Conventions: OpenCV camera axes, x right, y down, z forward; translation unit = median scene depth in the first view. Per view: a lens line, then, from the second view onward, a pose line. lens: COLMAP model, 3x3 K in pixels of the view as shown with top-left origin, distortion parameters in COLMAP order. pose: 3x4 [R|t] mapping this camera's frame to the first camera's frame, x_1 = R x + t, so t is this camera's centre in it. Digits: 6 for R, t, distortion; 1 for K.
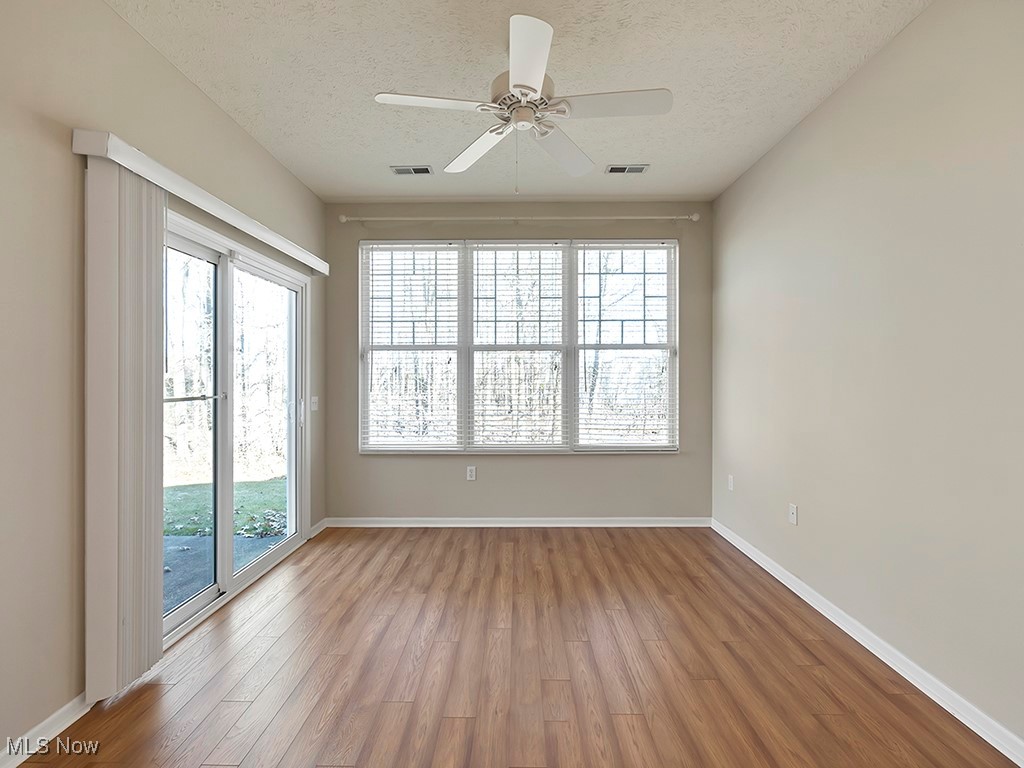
lens RADIAL K [[493.2, 0, 501.9], [0, 493.2, 378.4], [0, 0, 1]] dist [0.015014, 0.001294]
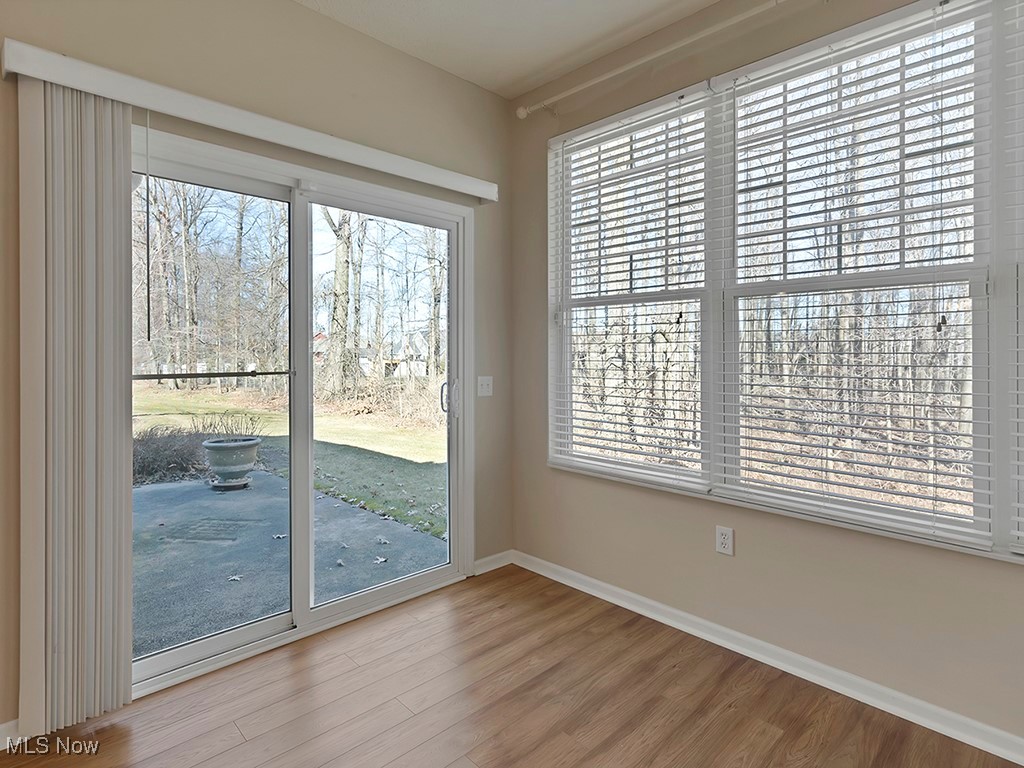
lens RADIAL K [[532.0, 0, 490.1], [0, 532.0, 354.1], [0, 0, 1]] dist [-0.006554, 0.002343]
pose [[0.679205, 0.007032, -0.733915, 0.178062], [-0.007822, 0.999967, 0.002342, 0.003249], [0.733907, 0.004150, 0.679237, 0.472222]]
